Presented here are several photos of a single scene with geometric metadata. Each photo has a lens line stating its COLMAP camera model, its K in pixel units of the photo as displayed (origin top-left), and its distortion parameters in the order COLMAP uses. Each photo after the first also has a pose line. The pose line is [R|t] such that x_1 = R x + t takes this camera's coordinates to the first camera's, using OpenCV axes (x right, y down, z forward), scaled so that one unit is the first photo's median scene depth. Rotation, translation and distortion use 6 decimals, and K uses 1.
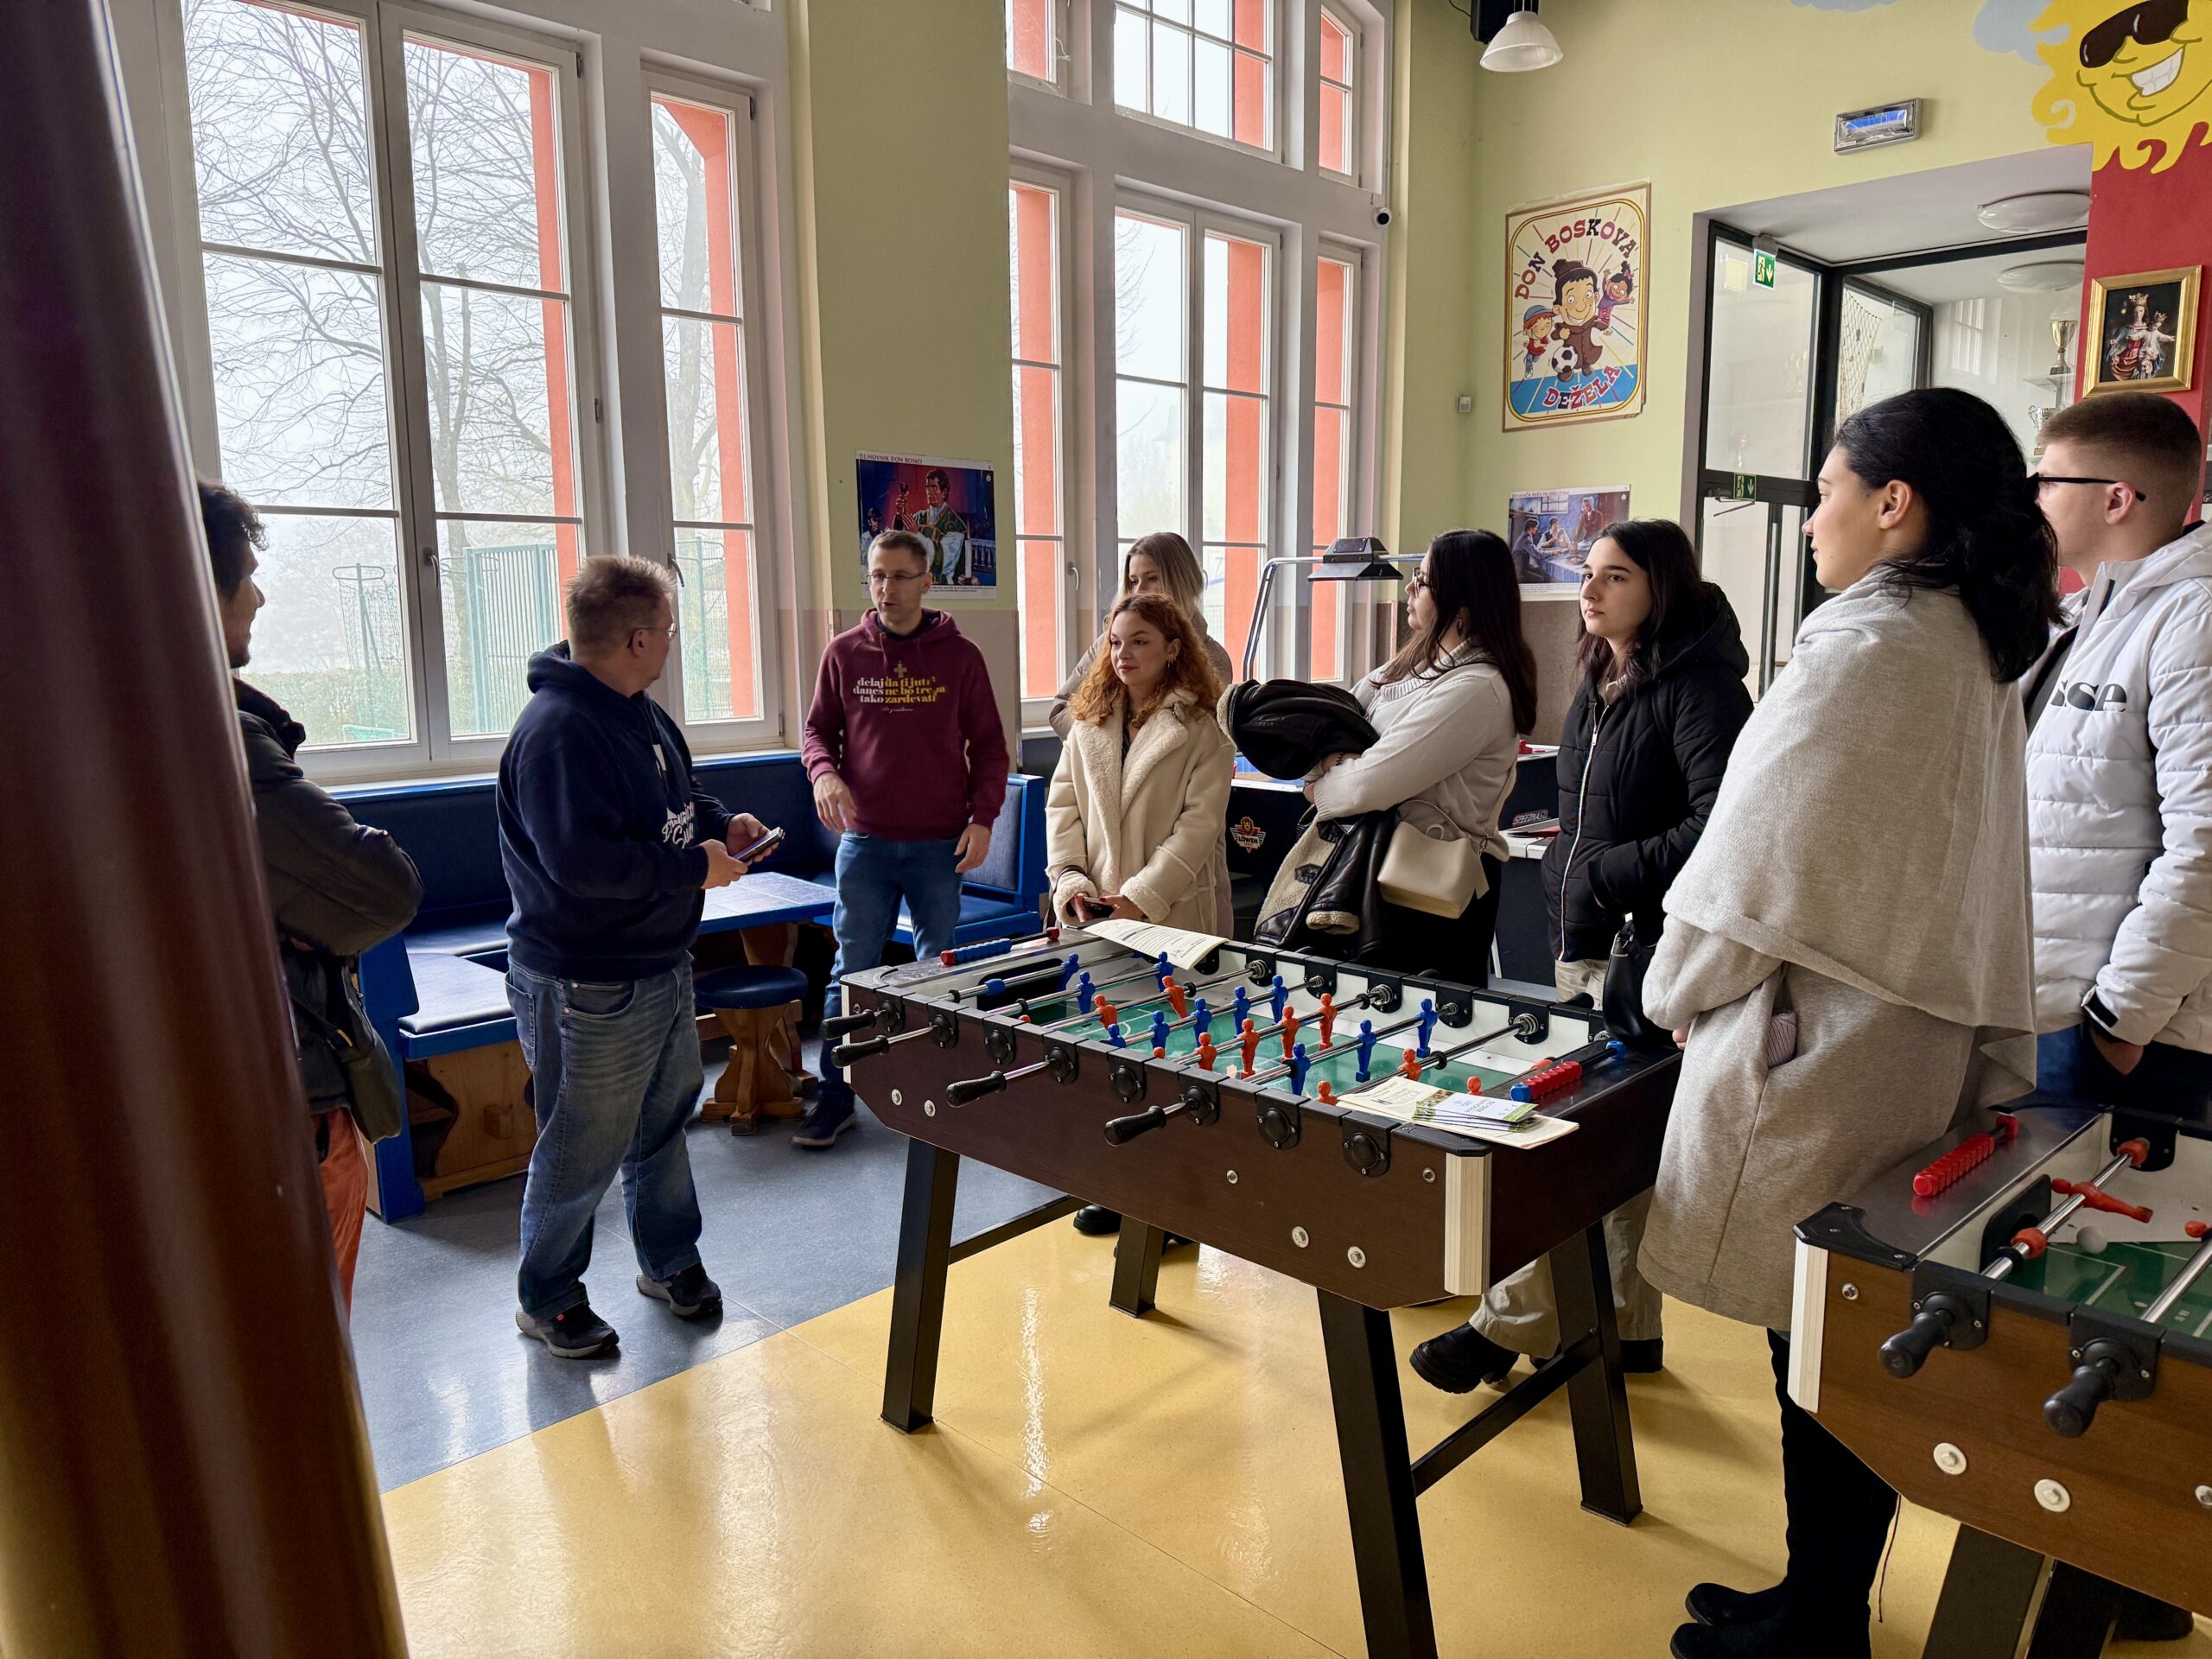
lens RADIAL K [[1554.2, 0, 1111.1], [0, 1554.2, 826.2], [0, 0, 1]] dist [-0.013375, -0.002206]
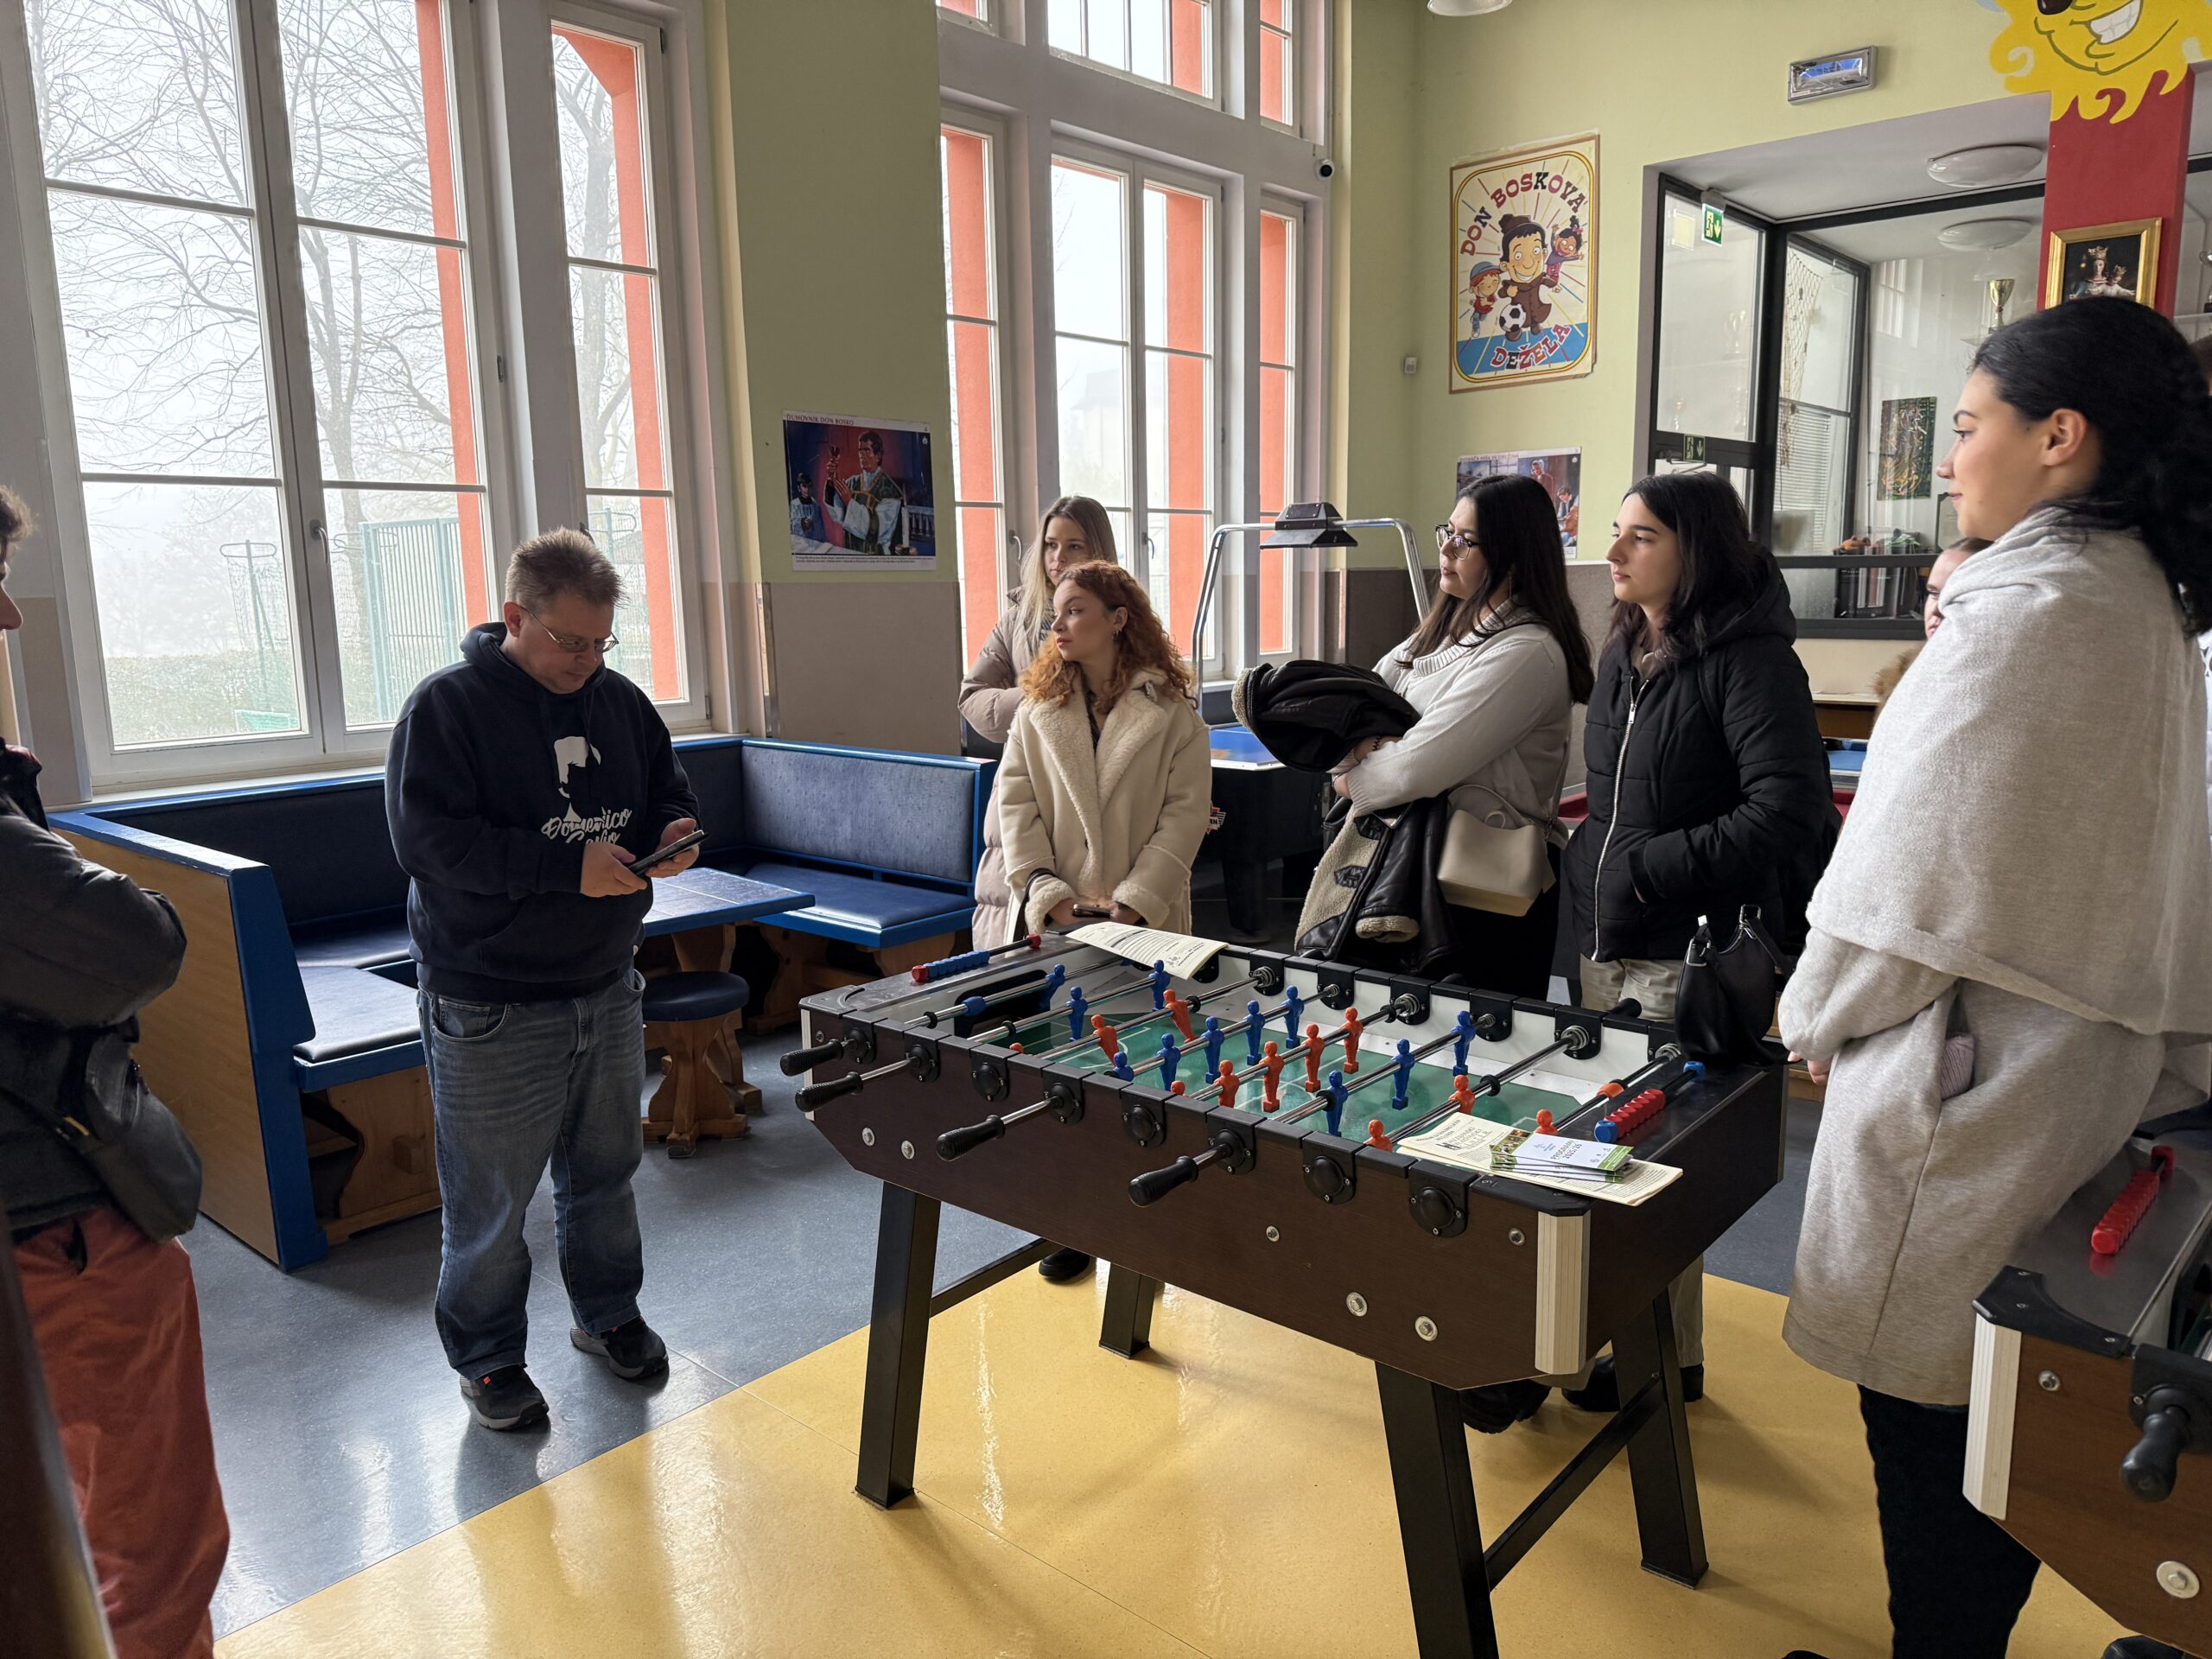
lens RADIAL K [[1554.2, 0, 1116.5], [0, 1554.2, 833.3], [0, 0, 1]] dist [-0.013375, -0.002206]
pose [[0.998415, -0.018272, 0.053226, -0.017900], [0.017080, 0.999595, 0.022773, -0.006426], [-0.053620, -0.021828, 0.998323, 0.051195]]
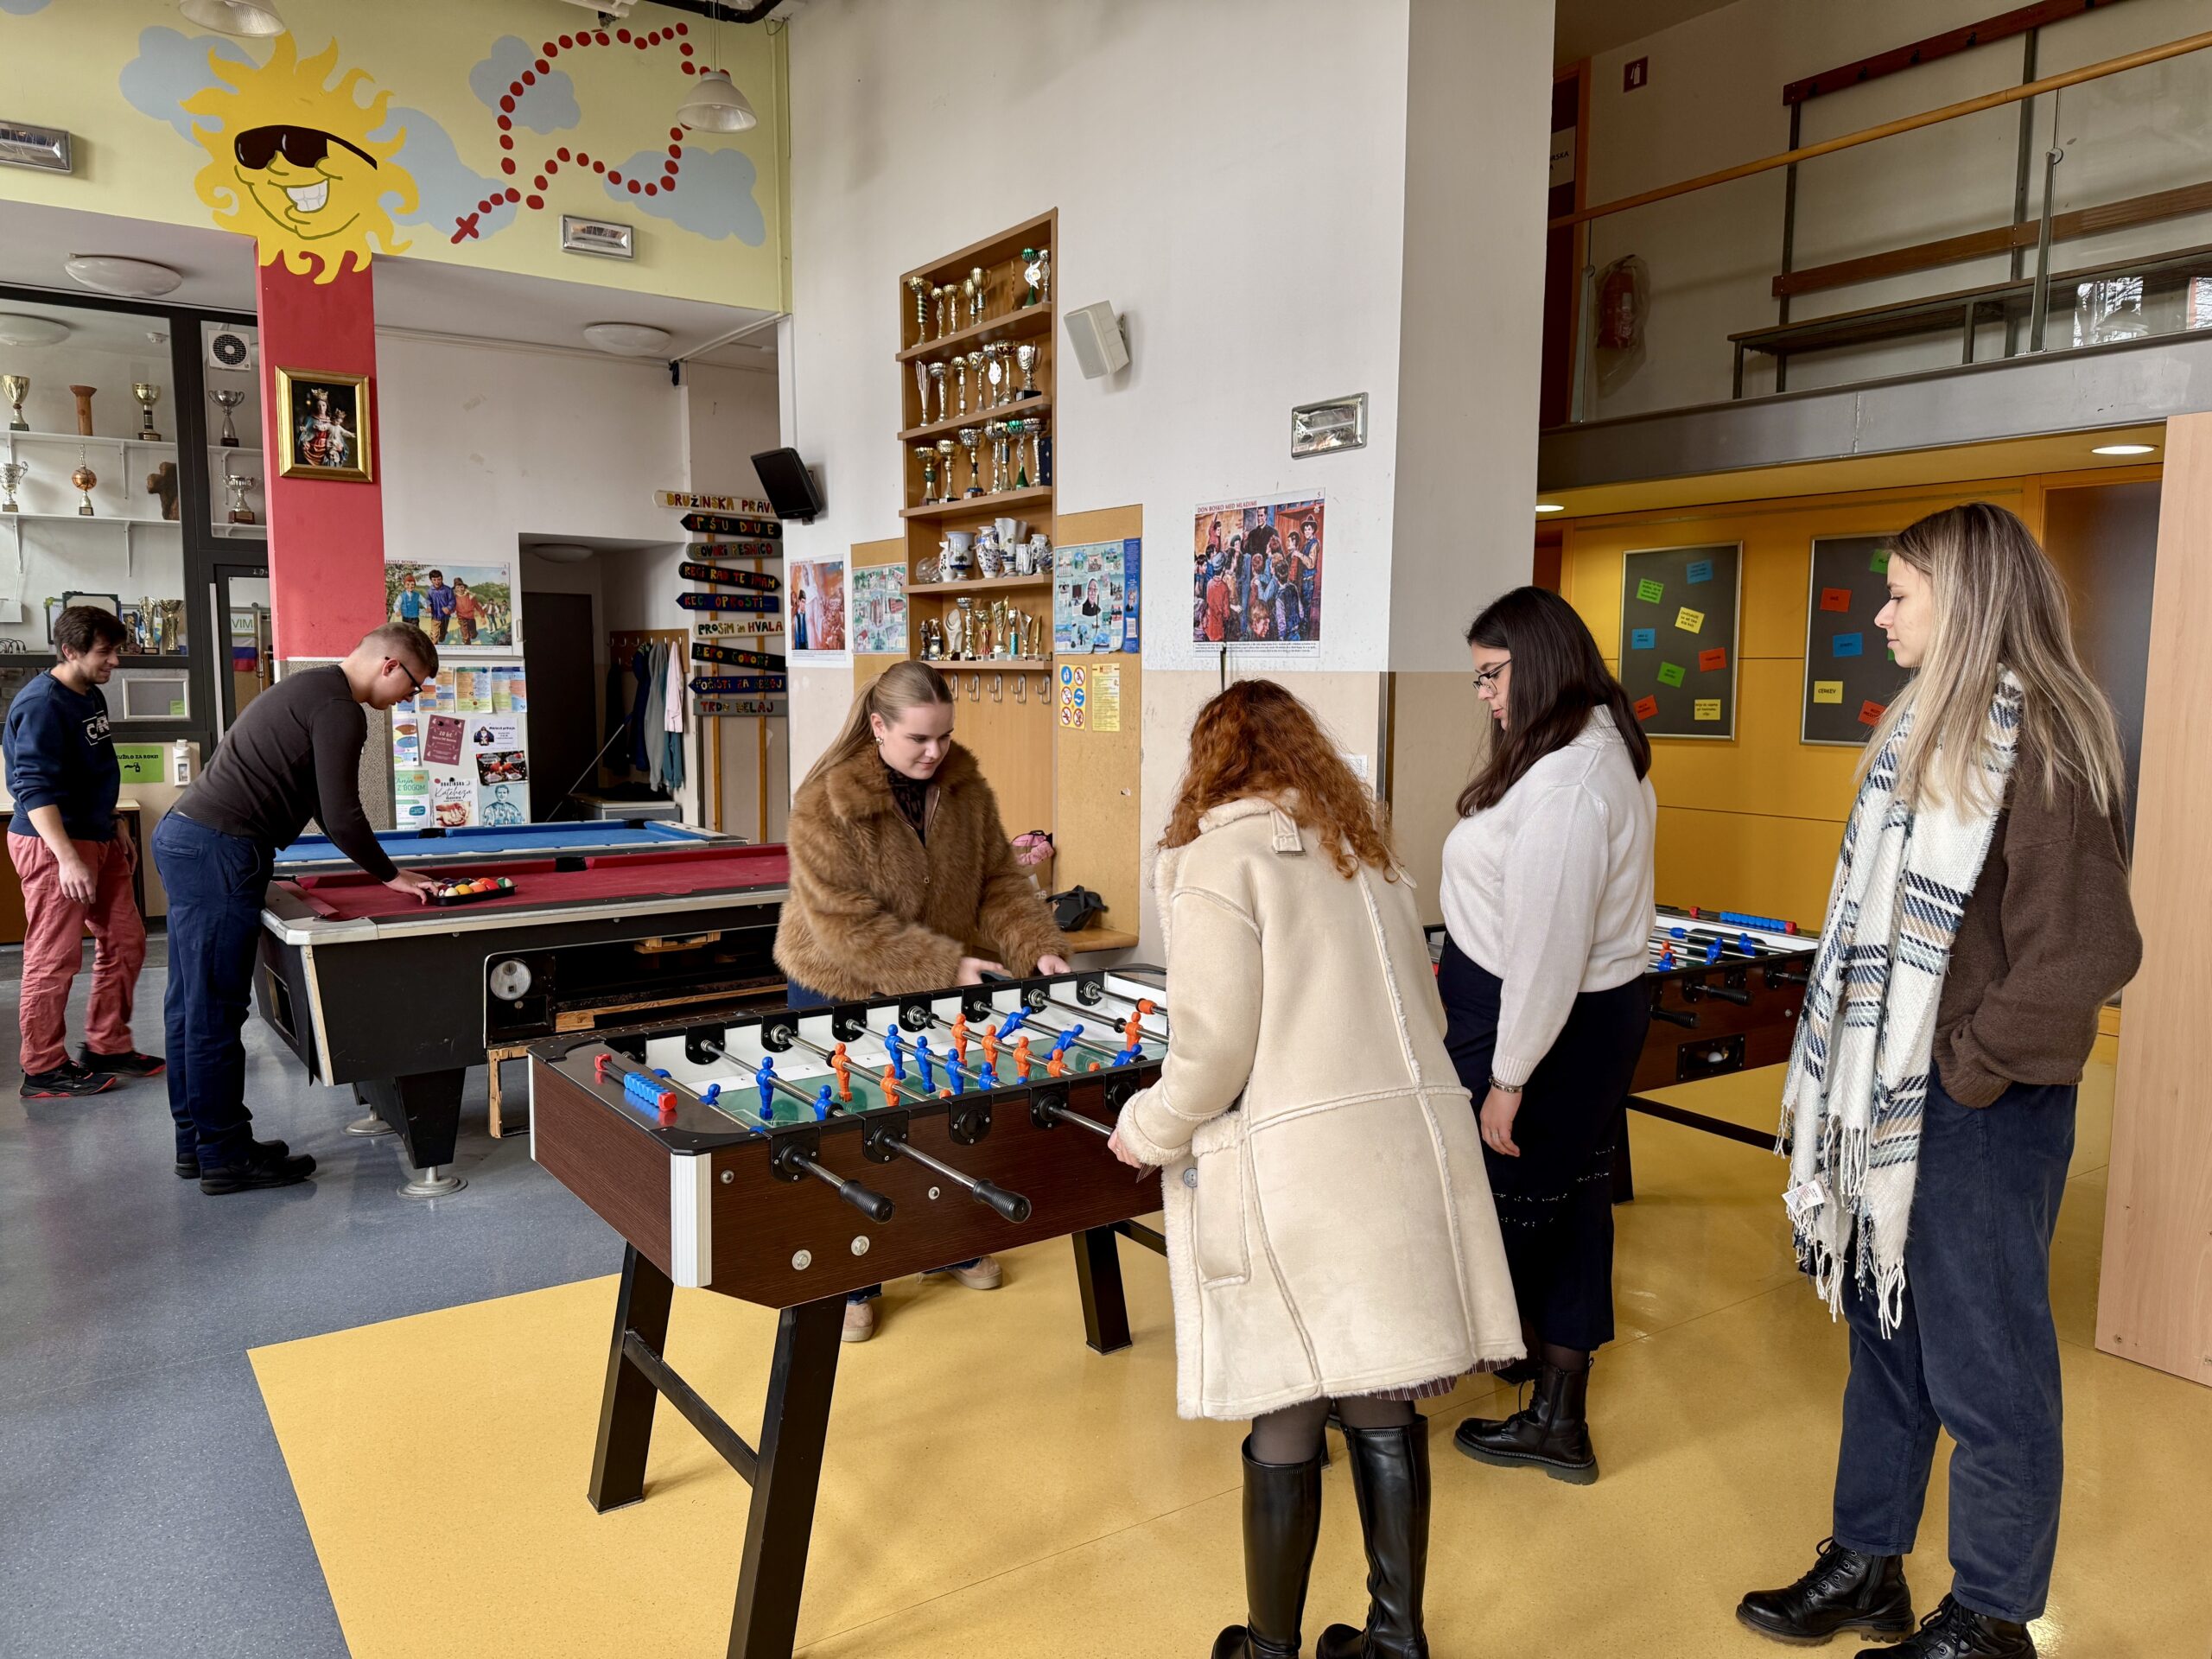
lens RADIAL K [[1554.2, 0, 1114.2], [0, 1554.2, 840.9], [0, 0, 1]] dist [-0.013375, -0.002206]
pose [[0.170763, -0.091331, 0.981070, -0.404151], [0.127009, 0.989428, 0.070002, -0.030929], [-0.977092, 0.112651, 0.180557, 0.305282]]
